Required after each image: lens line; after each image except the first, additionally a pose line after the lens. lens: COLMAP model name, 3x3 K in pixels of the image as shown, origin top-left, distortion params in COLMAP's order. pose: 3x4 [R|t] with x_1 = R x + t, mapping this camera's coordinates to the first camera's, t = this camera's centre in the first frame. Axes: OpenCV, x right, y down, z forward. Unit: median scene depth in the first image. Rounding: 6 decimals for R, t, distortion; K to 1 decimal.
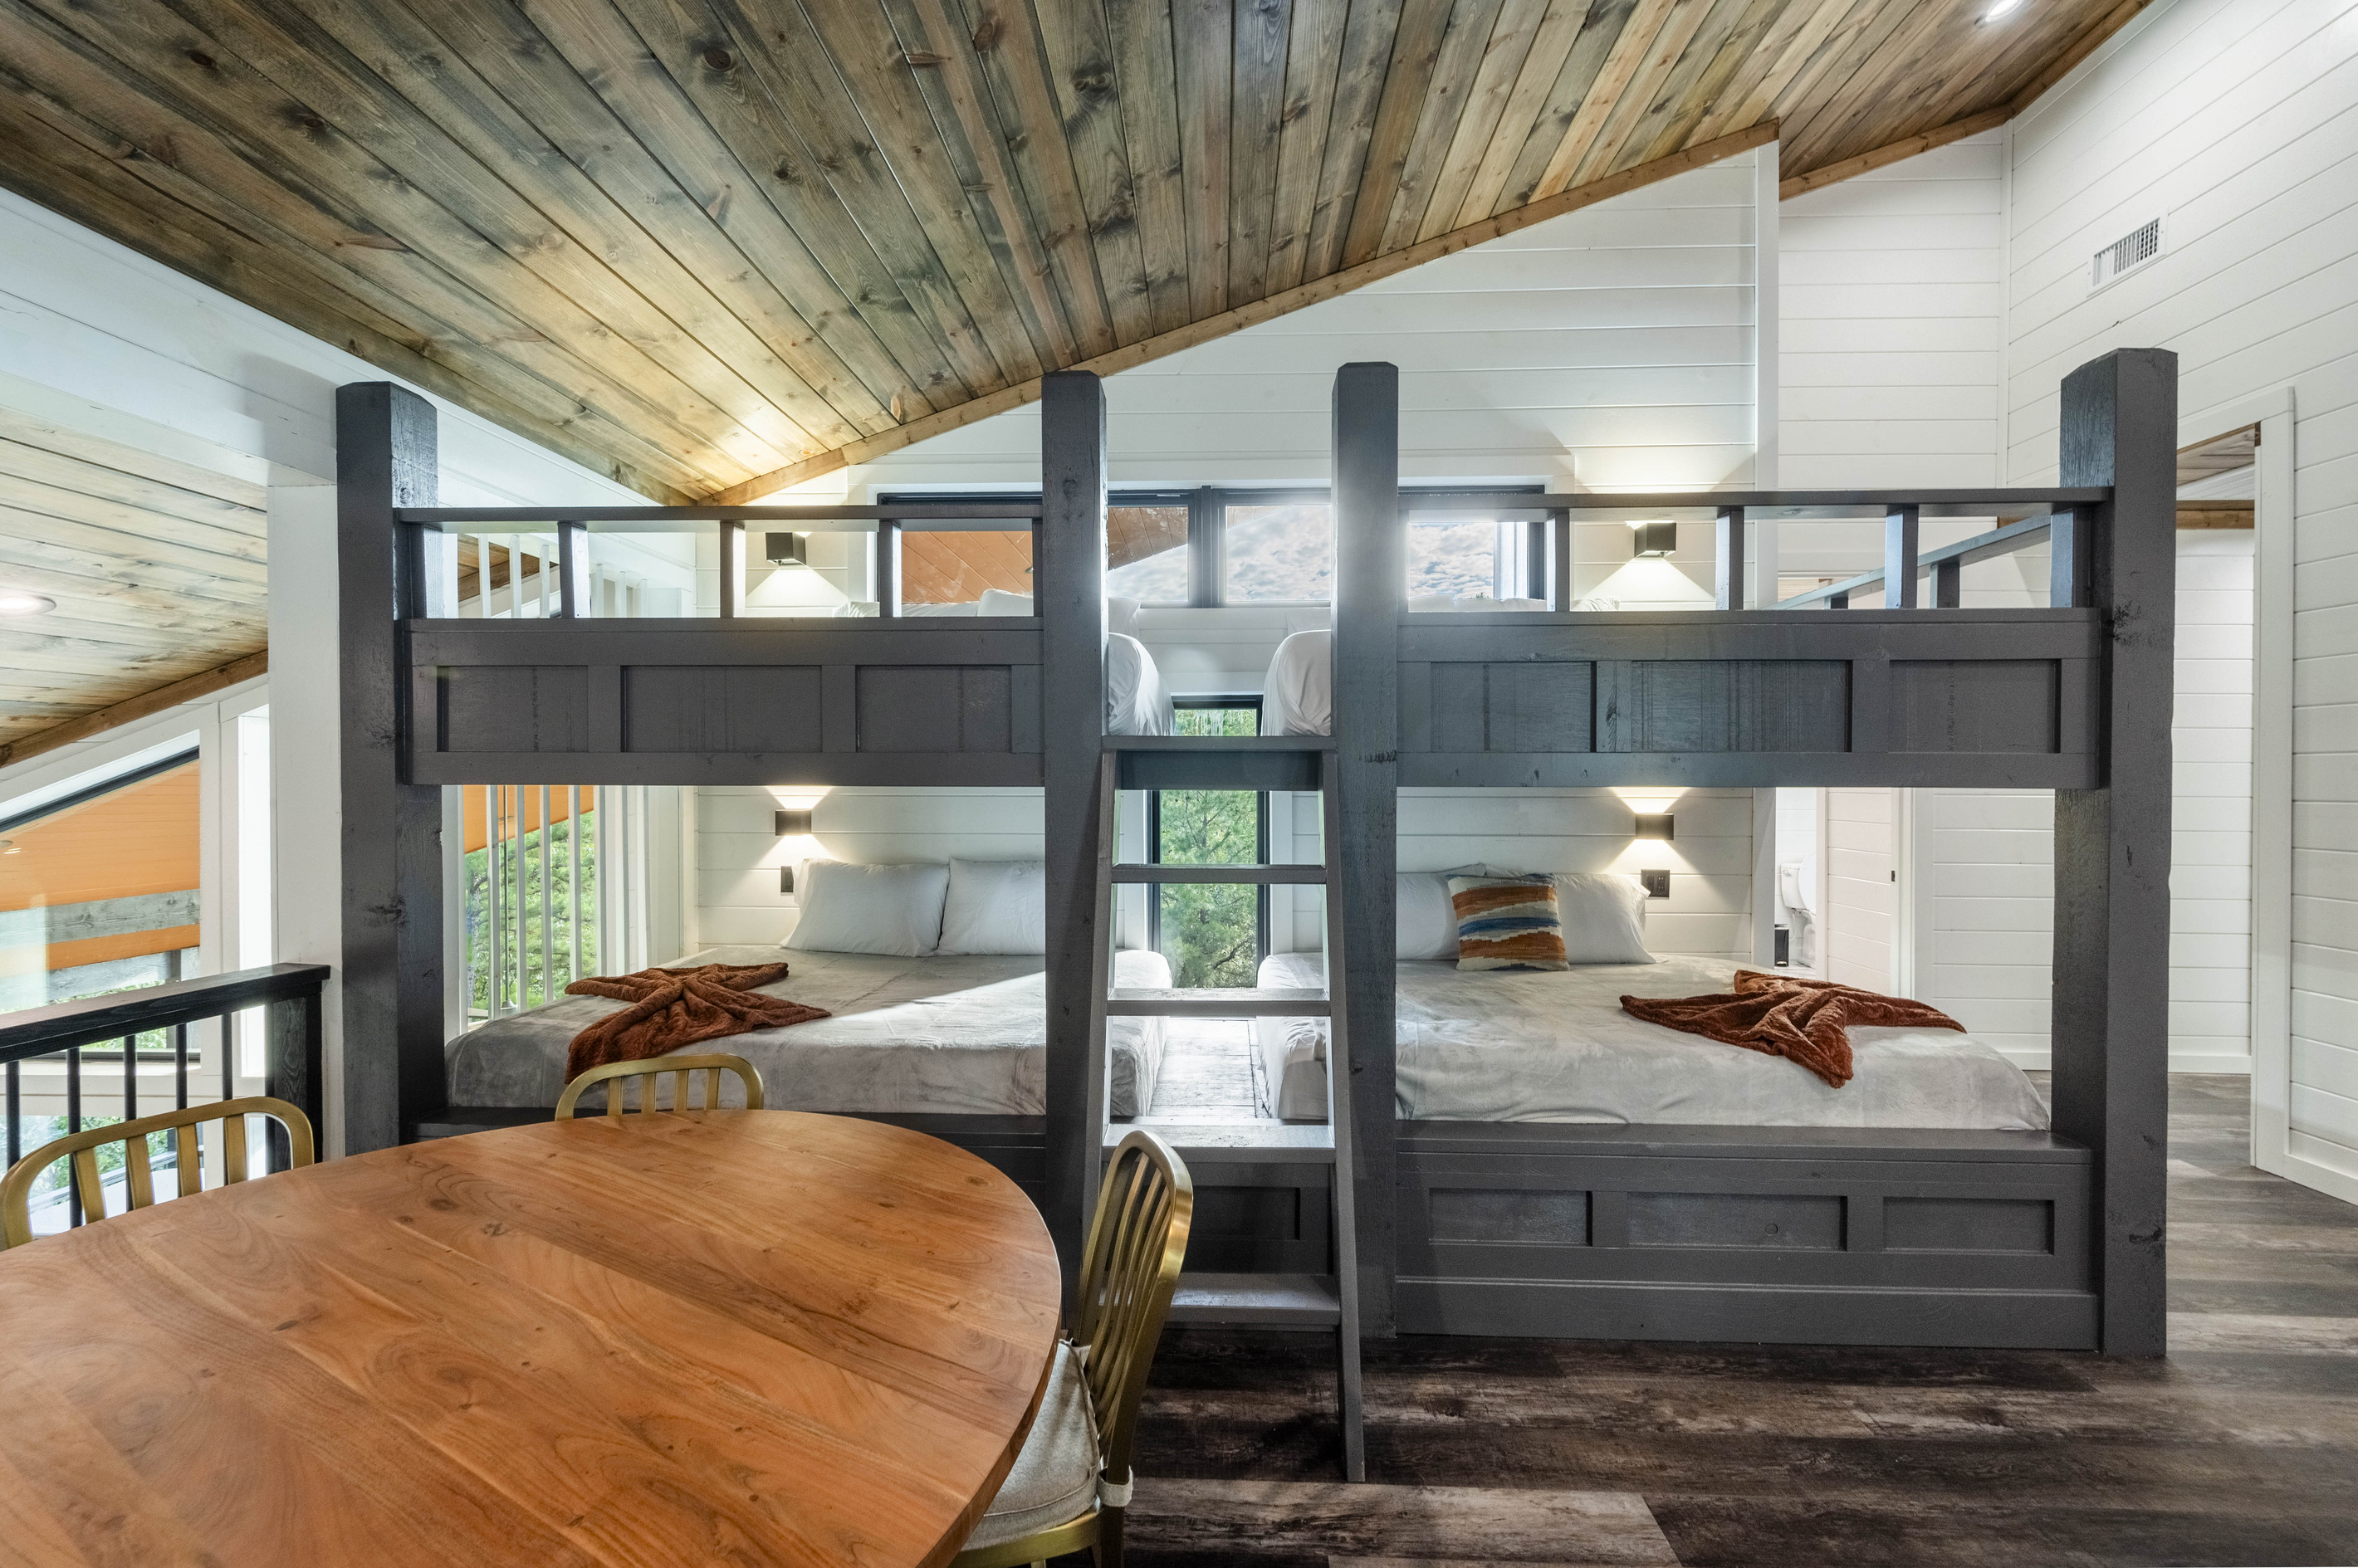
lens RADIAL K [[934.1, 0, 1185.7], [0, 934.1, 801.8], [0, 0, 1]] dist [0.000195, -0.000222]
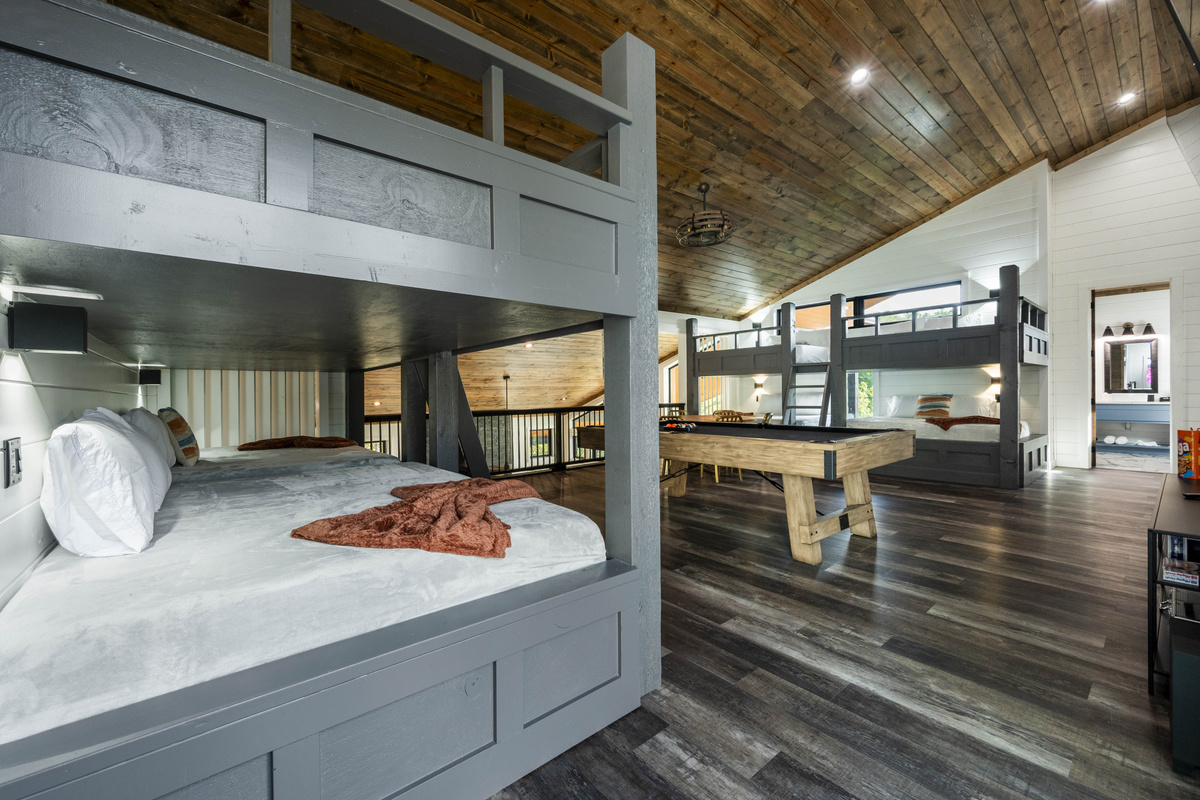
lens RADIAL K [[483.6, 0, 599.5], [0, 483.6, 400.7], [0, 0, 1]] dist [0.000441, -0.000113]
pose [[0.671899, -0.001172, -0.740642, 1.140530], [-0.003626, 0.999982, -0.004872, 0.156076], [0.740634, 0.005959, 0.671882, -1.632852]]
